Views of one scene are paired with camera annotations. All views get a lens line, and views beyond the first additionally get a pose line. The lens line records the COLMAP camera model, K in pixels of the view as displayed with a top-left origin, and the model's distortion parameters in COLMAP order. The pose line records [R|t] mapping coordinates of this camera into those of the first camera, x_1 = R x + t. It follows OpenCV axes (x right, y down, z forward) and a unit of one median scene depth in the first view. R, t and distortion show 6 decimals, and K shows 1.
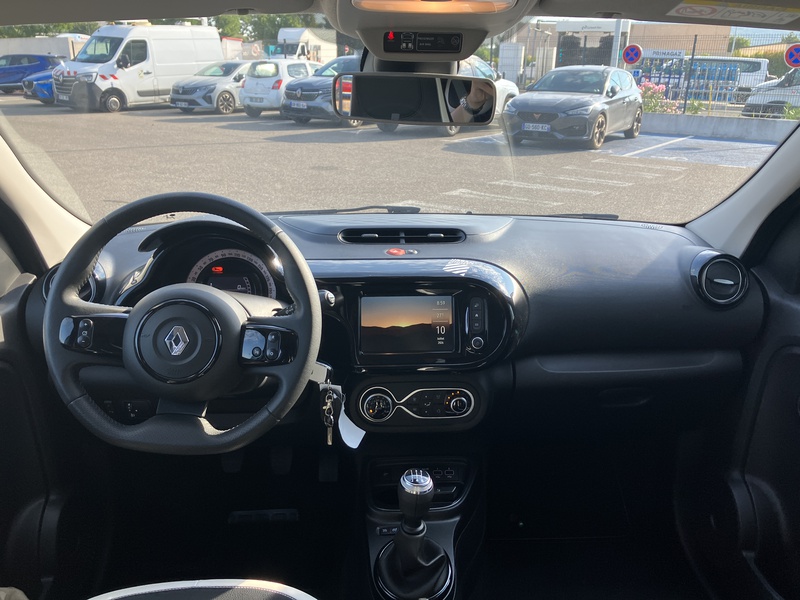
lens RADIAL K [[657.5, 0, 401.2], [0, 657.5, 304.6], [0, 0, 1]] dist [0.052273, -0.051487]
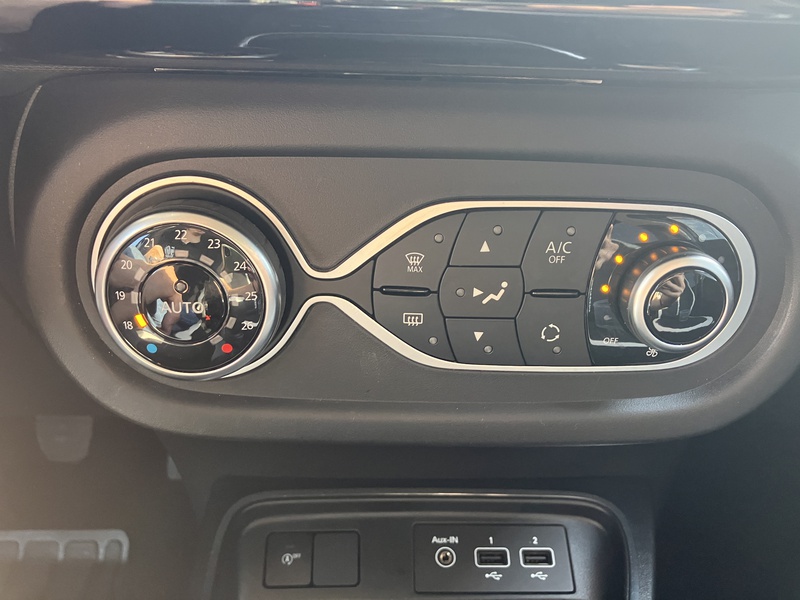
lens RADIAL K [[657.5, 0, 393.5], [0, 657.5, 292.7], [0, 0, 1]] dist [0.052273, -0.051487]
pose [[0.999265, 0.036654, -0.011221, 0.015907], [-0.034799, 0.990171, 0.135463, 0.120755], [0.016076, -0.134973, 0.990719, 0.775366]]
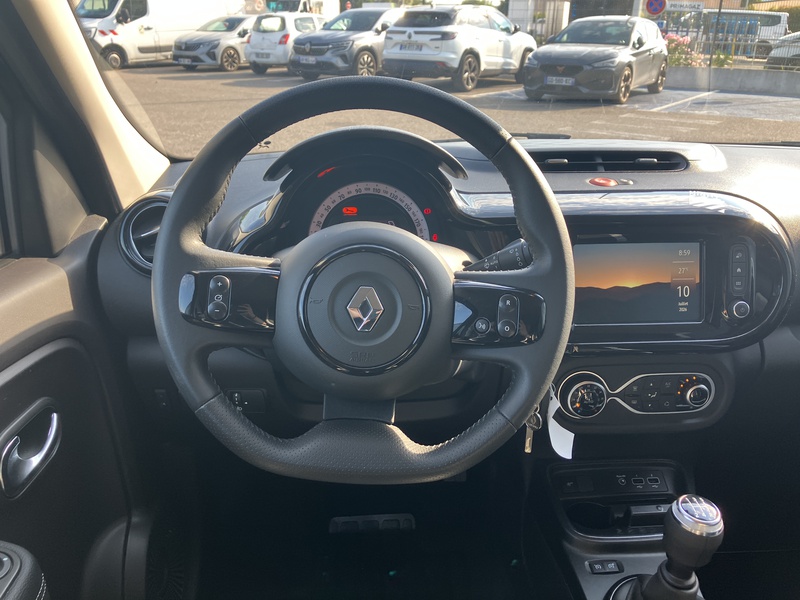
lens RADIAL K [[657.5, 0, 402.3], [0, 657.5, 300.4], [0, 0, 1]] dist [0.052273, -0.051487]
pose [[0.999985, -0.005461, -0.000410, -0.216793], [0.005475, 0.998840, 0.047845, 0.011587], [0.000148, -0.047847, 0.998855, 0.263261]]
